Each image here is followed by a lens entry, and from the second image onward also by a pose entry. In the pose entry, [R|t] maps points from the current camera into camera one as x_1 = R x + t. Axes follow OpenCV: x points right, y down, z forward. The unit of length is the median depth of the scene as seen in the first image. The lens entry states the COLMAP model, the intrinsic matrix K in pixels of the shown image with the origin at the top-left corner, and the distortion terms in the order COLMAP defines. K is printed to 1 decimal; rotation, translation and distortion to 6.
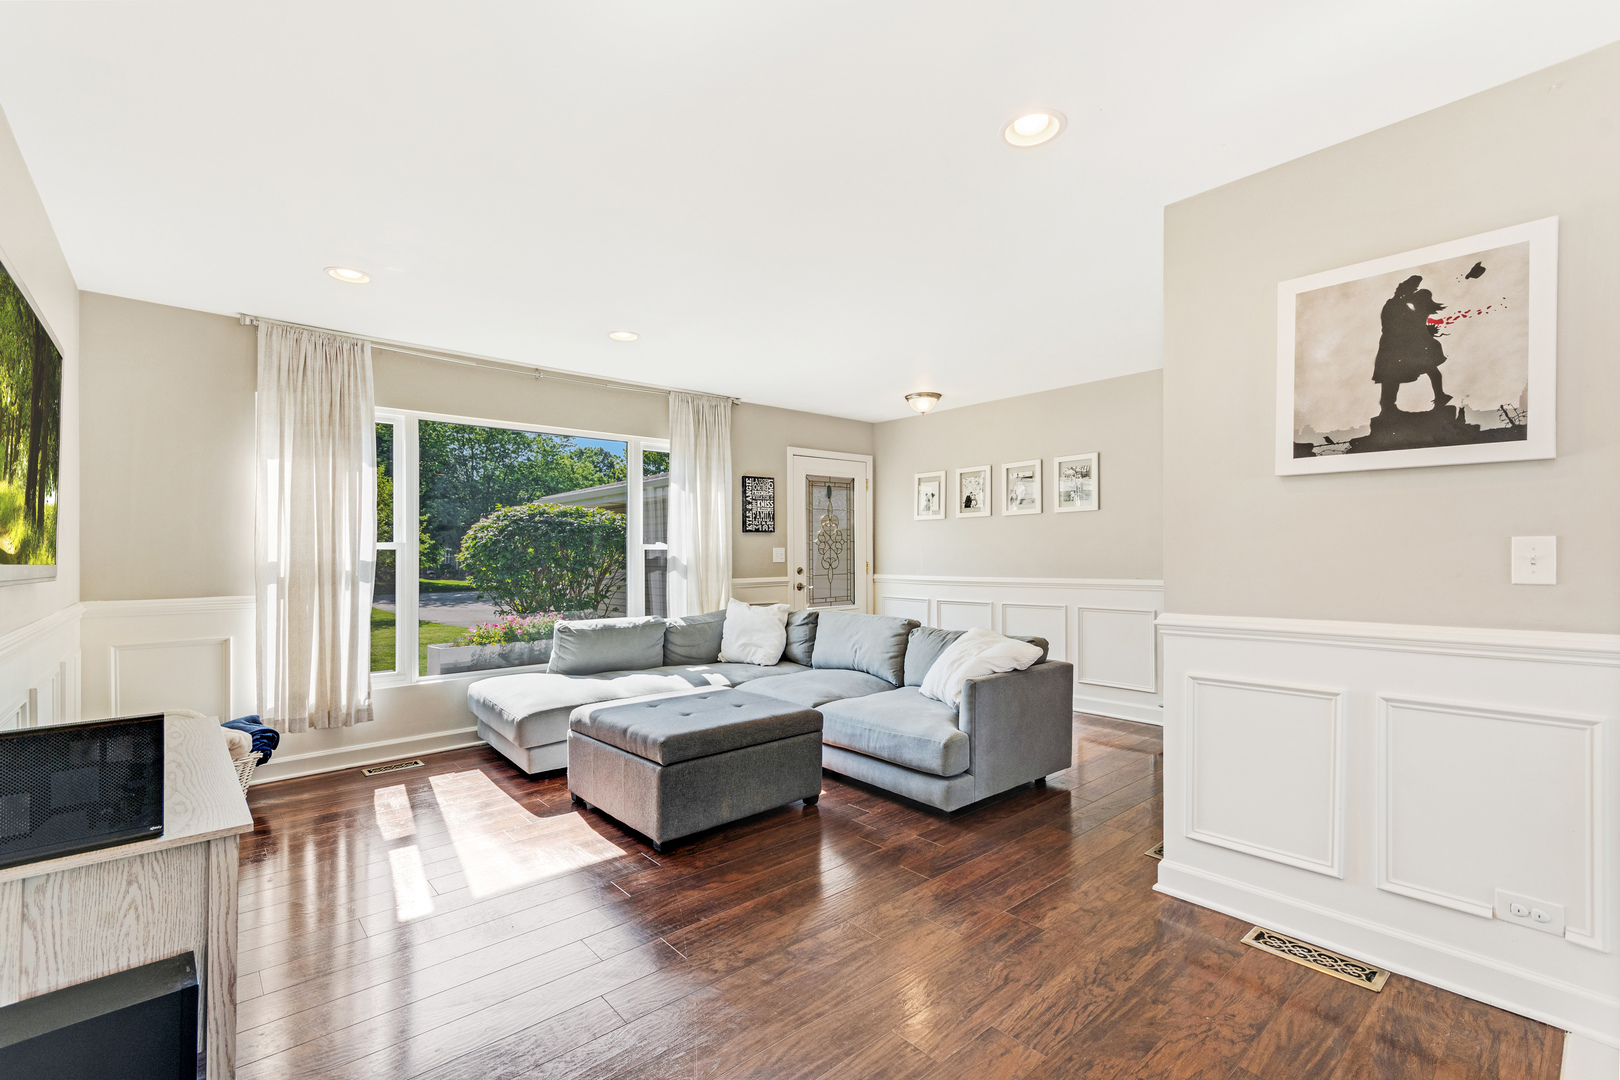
lens RADIAL K [[712.1, 0, 813.0], [0, 712.1, 549.8], [0, 0, 1]] dist [0.018409, -0.005989]
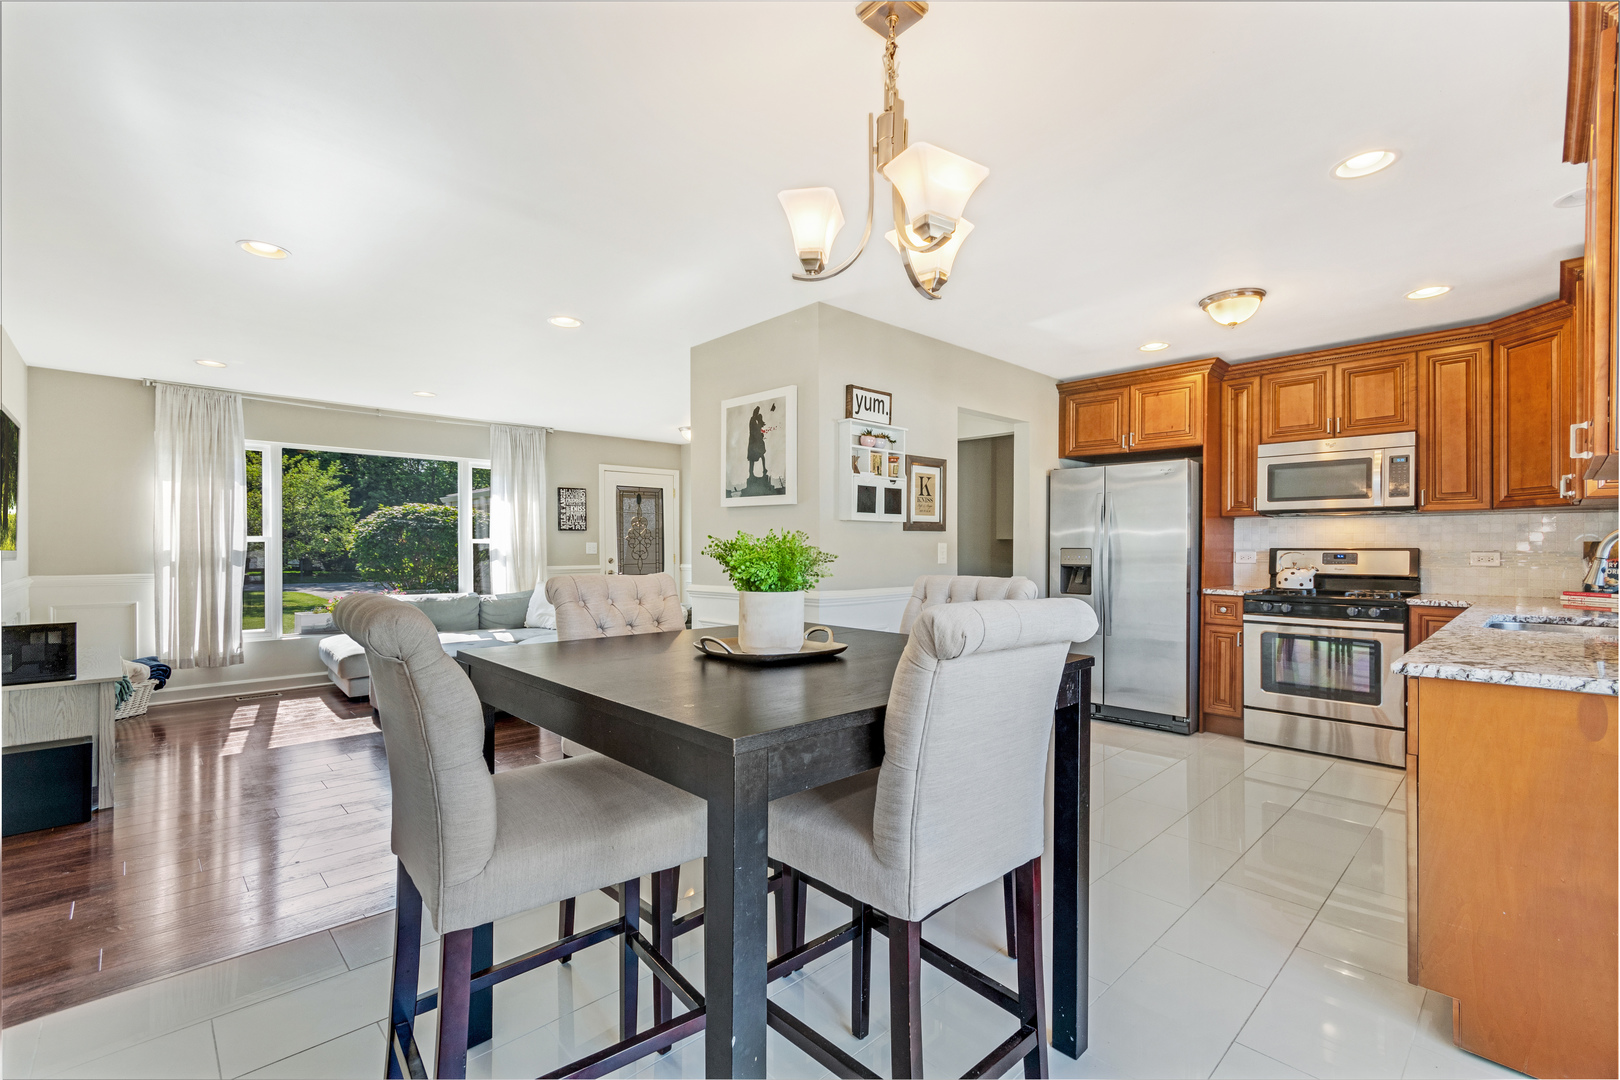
lens RADIAL K [[712.1, 0, 811.0], [0, 712.1, 551.1], [0, 0, 1]] dist [0.018409, -0.005989]
pose [[0.999179, 0.008234, 0.039668, 0.460185], [-0.008651, 0.999909, 0.010372, -0.006641], [-0.039579, -0.010707, 0.999159, -0.471979]]
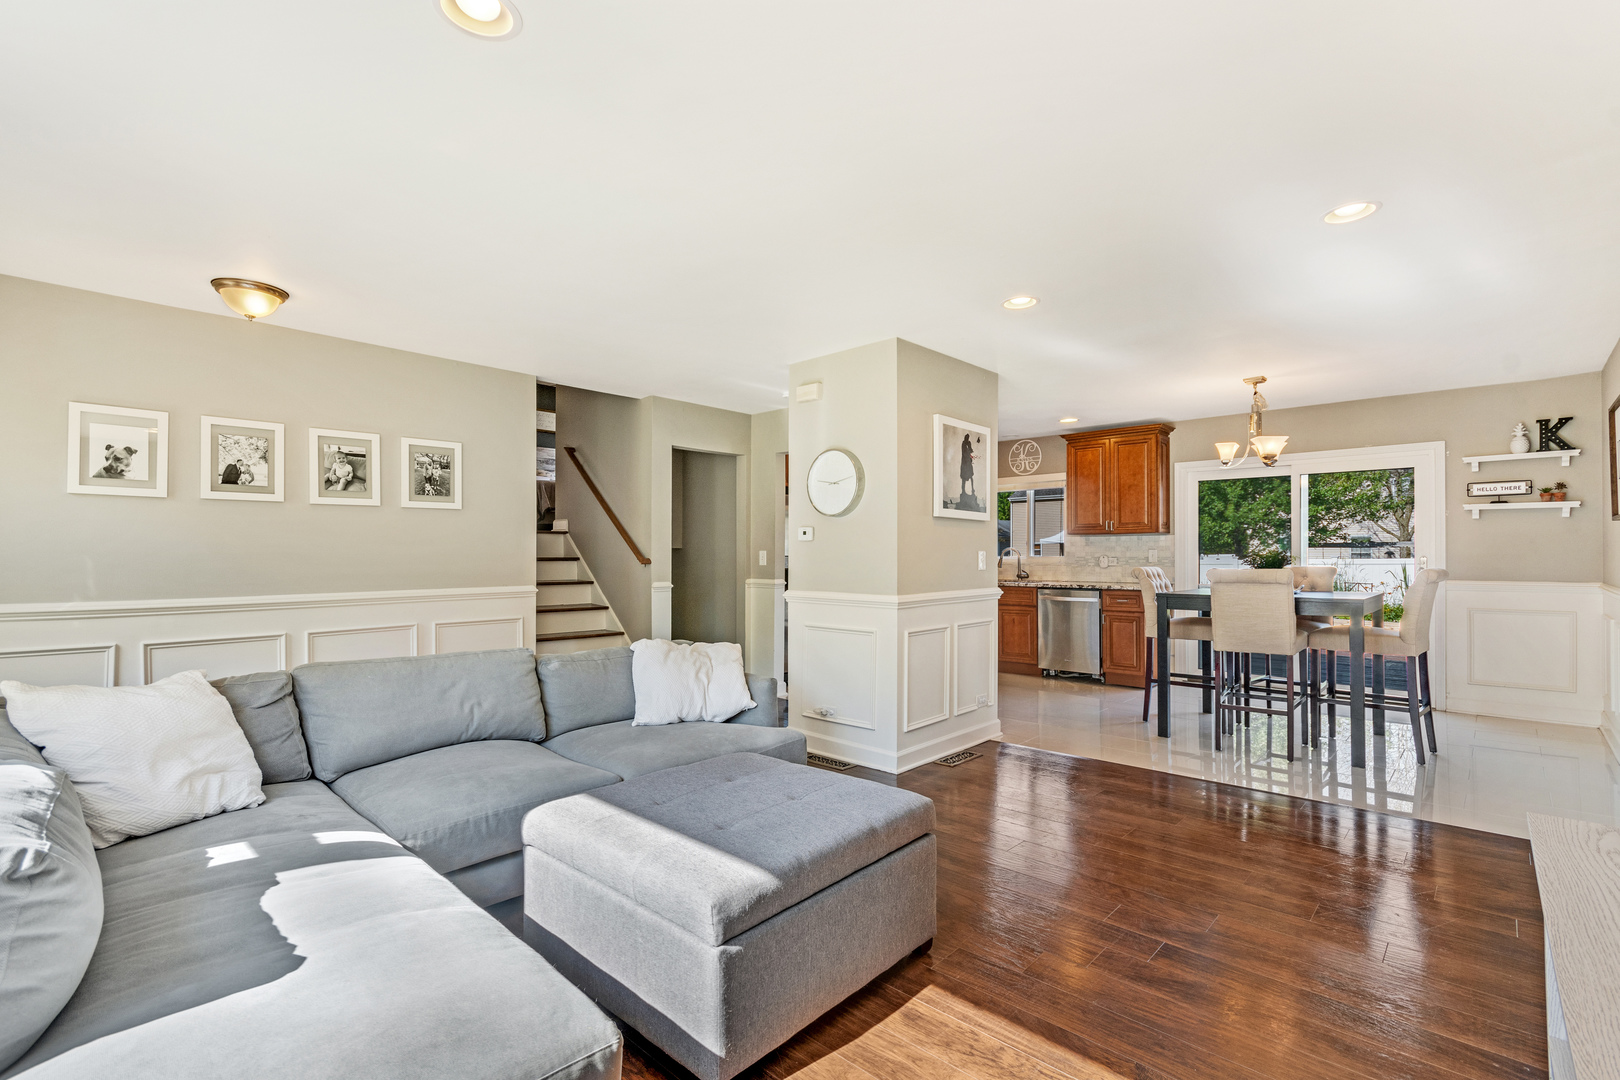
lens RADIAL K [[712.1, 0, 825.9], [0, 712.1, 546.4], [0, 0, 1]] dist [0.018409, -0.005989]
pose [[-0.088778, 0.019508, 0.995860, -0.684439], [-0.003375, 0.999797, -0.019886, 0.008416], [-0.996046, -0.005126, -0.088694, 0.835687]]
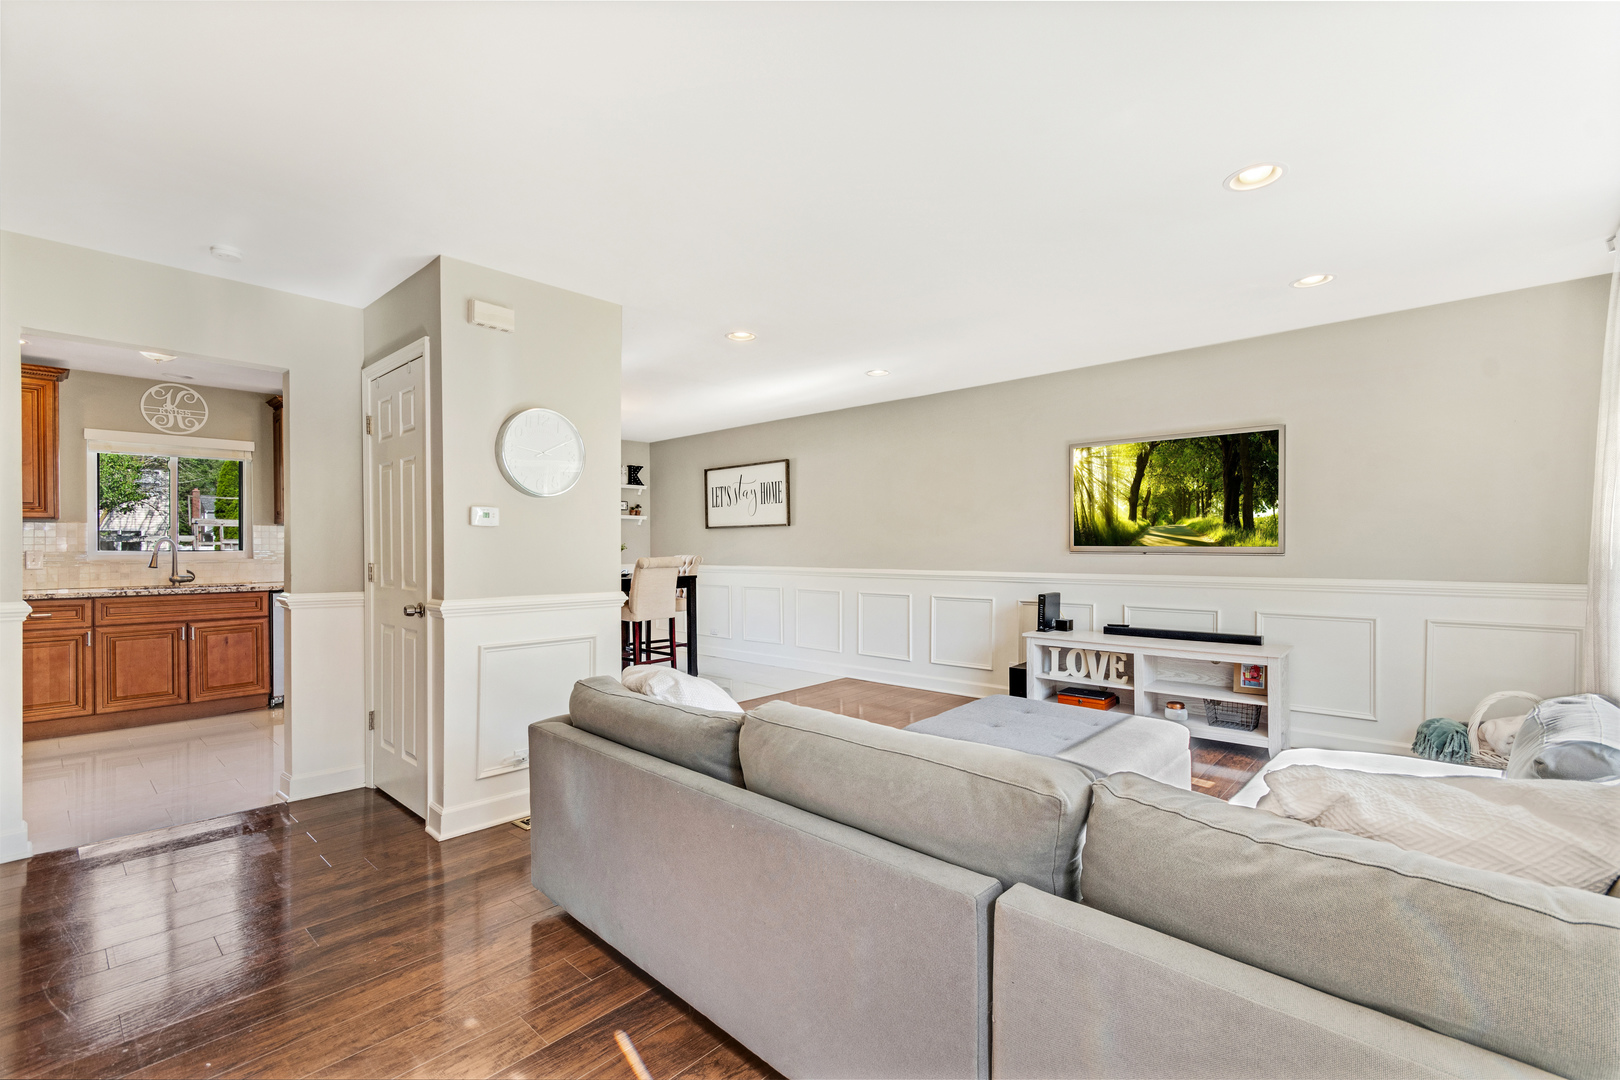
lens RADIAL K [[712.1, 0, 805.7], [0, 712.1, 549.9], [0, 0, 1]] dist [0.018409, -0.005989]
pose [[-0.995858, 0.013814, -0.089870, 0.158204], [0.013796, 0.999904, 0.000828, 0.007966], [0.089873, -0.000415, -0.995953, 1.603171]]
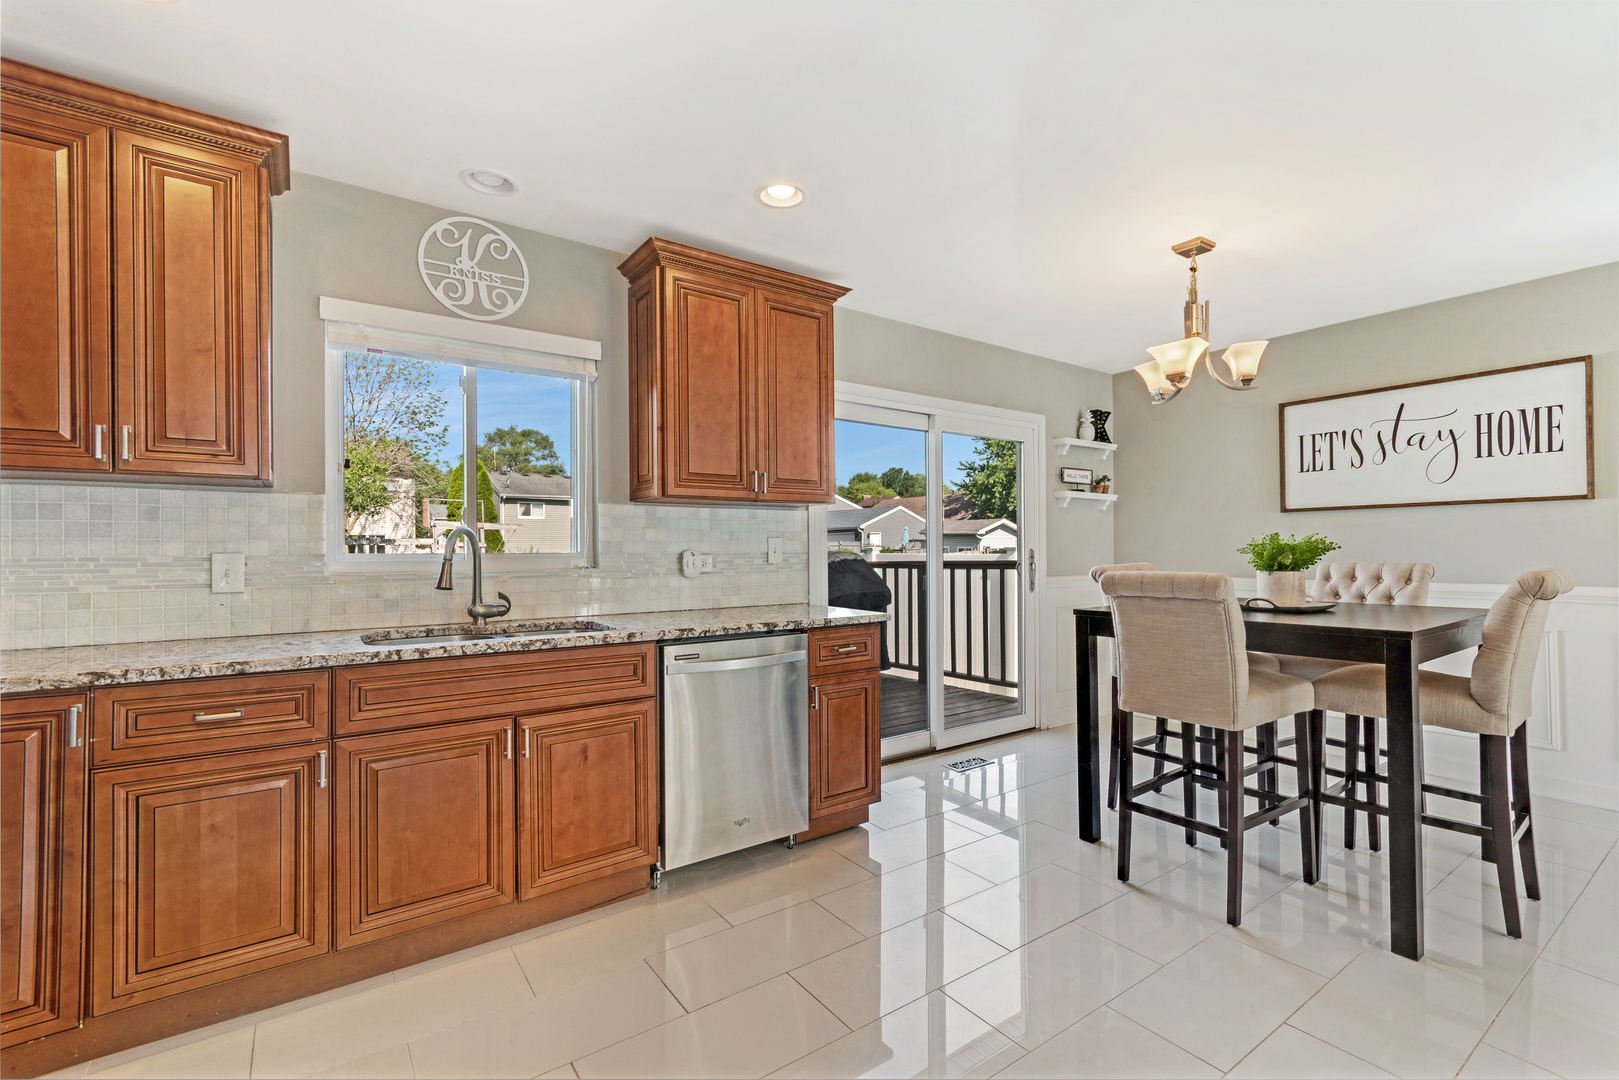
lens RADIAL K [[711.7, 0, 810.6], [0, 711.7, 548.9], [0, 0, 1]] dist [0.018409, -0.005989]
pose [[-0.993522, 0.015419, 0.112585, 0.849194], [0.014596, 0.999860, -0.008130, 0.000044], [-0.112694, -0.006434, -0.993609, 0.754908]]
